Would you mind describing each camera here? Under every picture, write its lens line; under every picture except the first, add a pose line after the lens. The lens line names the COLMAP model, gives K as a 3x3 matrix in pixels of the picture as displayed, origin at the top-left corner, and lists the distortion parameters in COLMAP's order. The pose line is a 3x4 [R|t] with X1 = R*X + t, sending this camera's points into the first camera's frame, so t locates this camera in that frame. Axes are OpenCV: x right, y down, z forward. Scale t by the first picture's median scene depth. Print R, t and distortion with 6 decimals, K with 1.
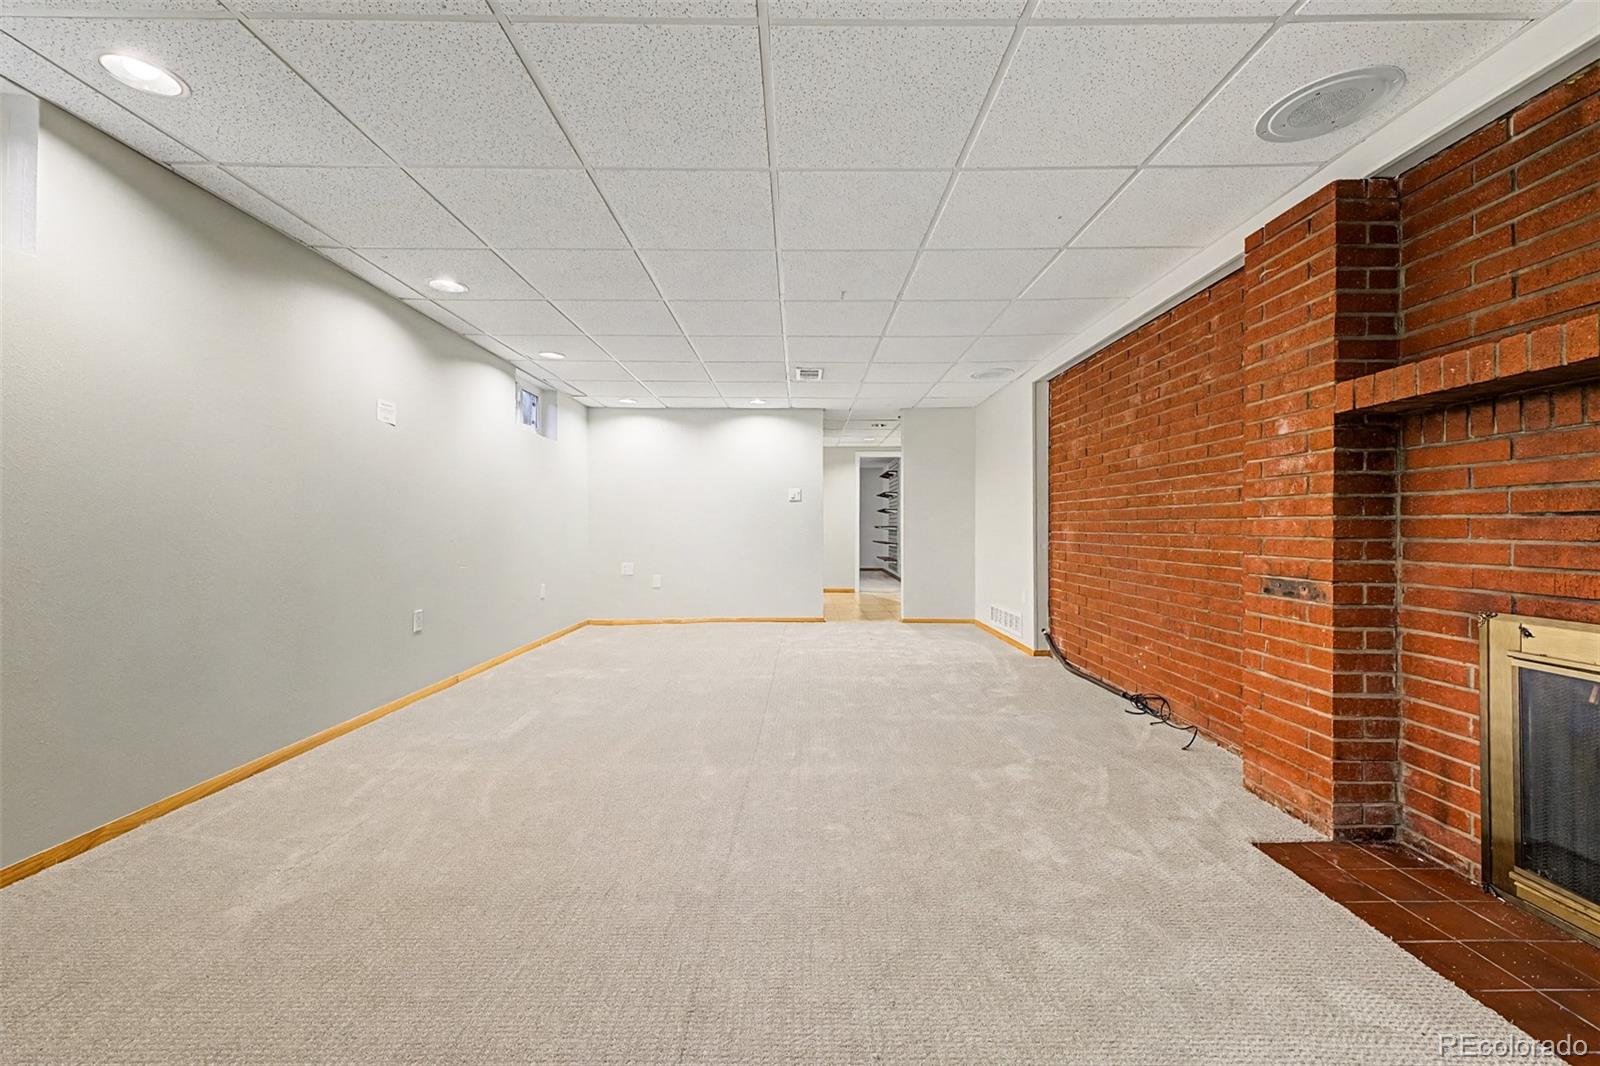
lens RADIAL K [[624.1, 0, 789.8], [0, 624.1, 527.1], [0, 0, 1]] dist [0.013725, -0.004551]
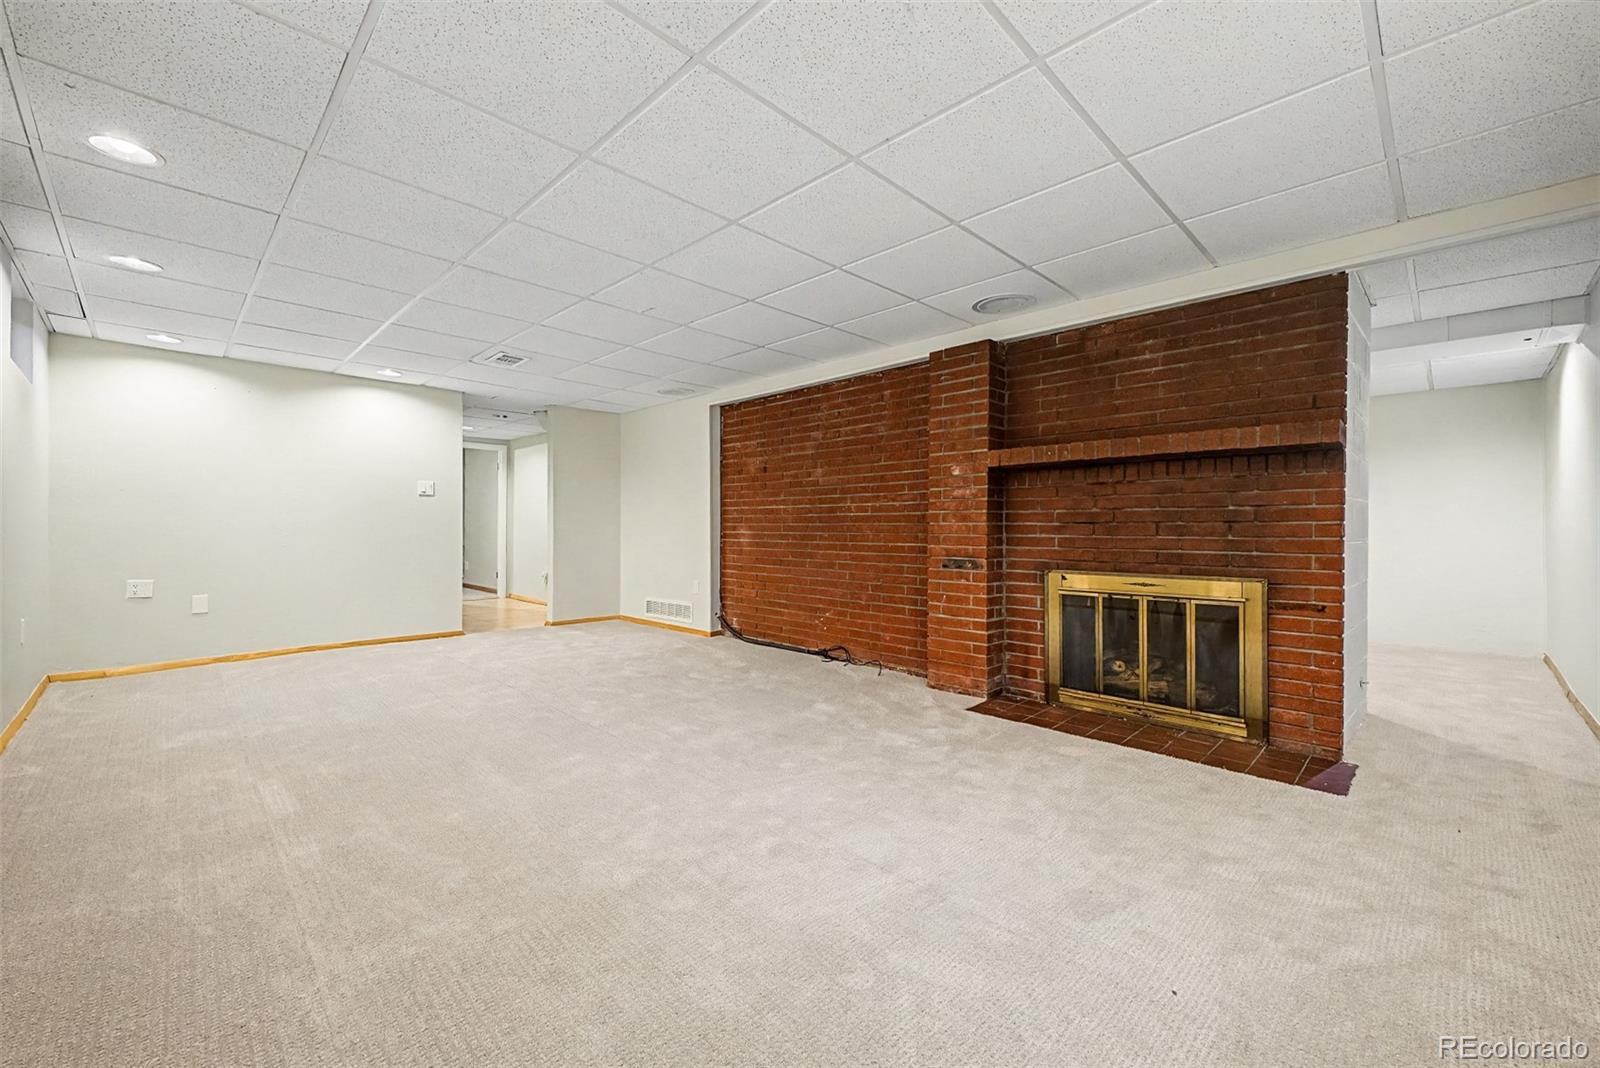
lens RADIAL K [[644.3, 0, 786.6], [0, 644.3, 528.8], [0, 0, 1]] dist [0.038279, -0.015221]
pose [[0.712194, 0.003101, 0.701976, -0.828784], [-0.004561, 0.999990, 0.000210, 0.002412], [-0.701968, -0.003351, 0.712201, 0.066360]]
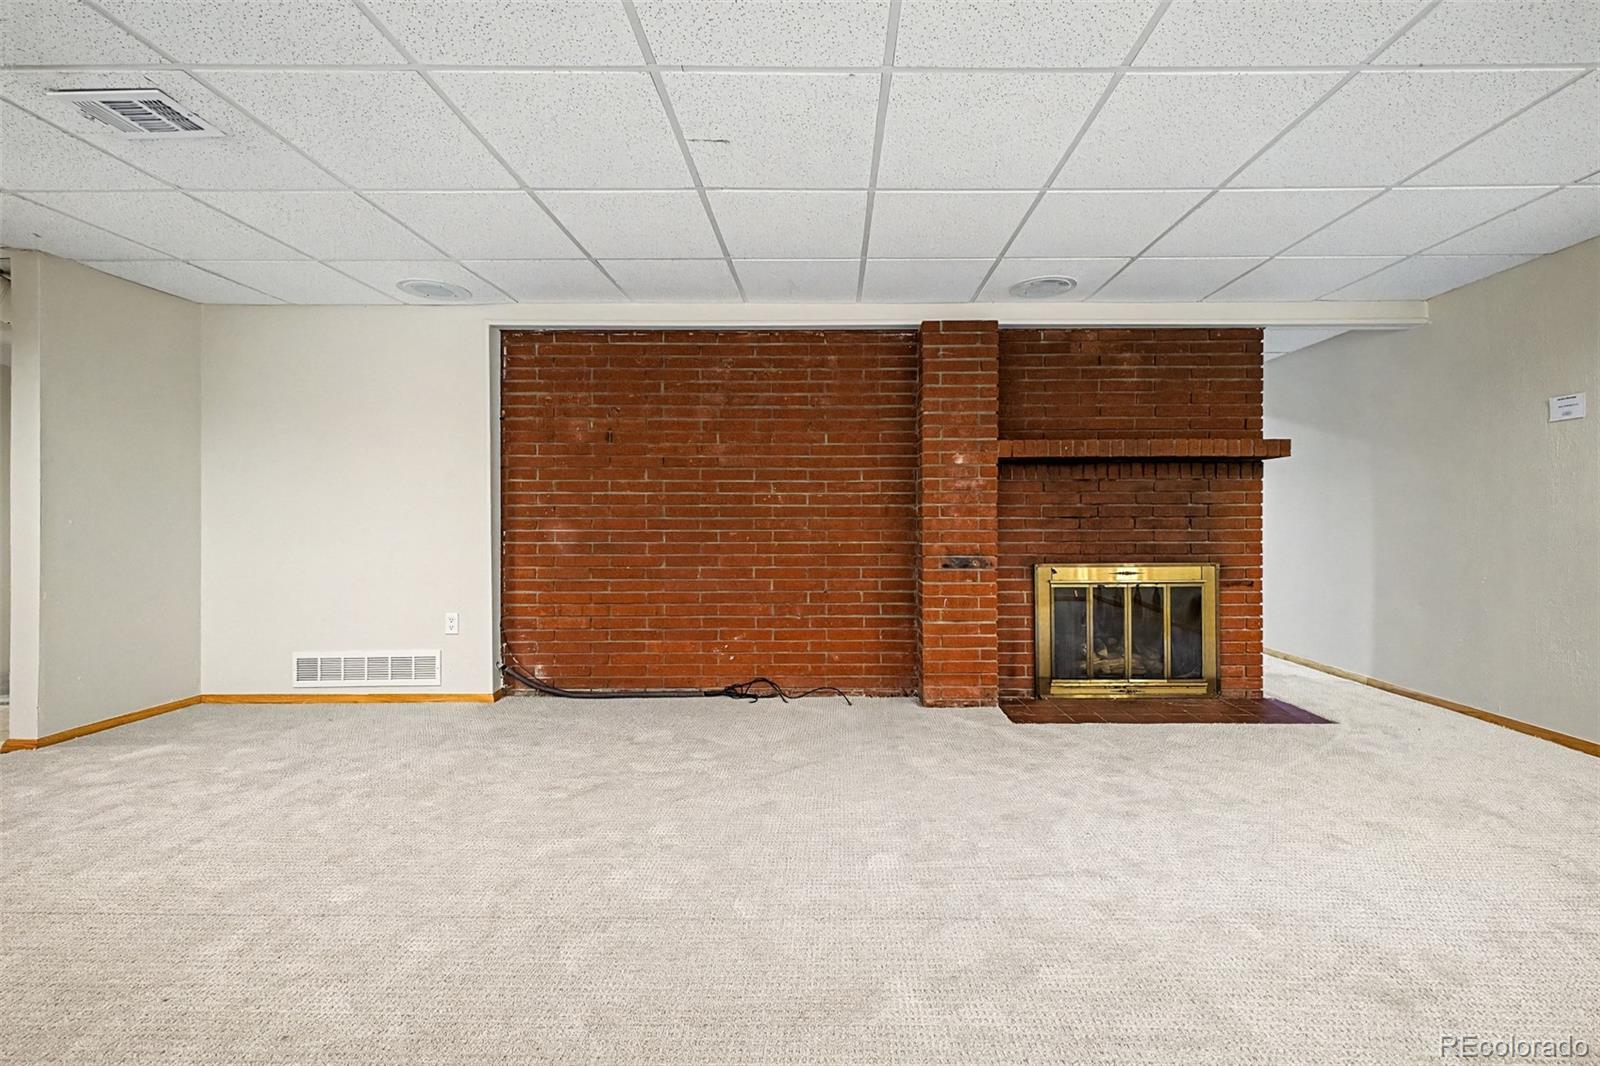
lens RADIAL K [[655.0, 0, 800.6], [0, 655.0, 524.7], [0, 0, 1]] dist [0.044964, -0.016396]
pose [[-0.007347, -0.001470, 0.999972, -0.870678], [0.001194, 0.999998, 0.001479, -0.000216], [-0.999972, 0.001205, -0.007346, 1.471378]]
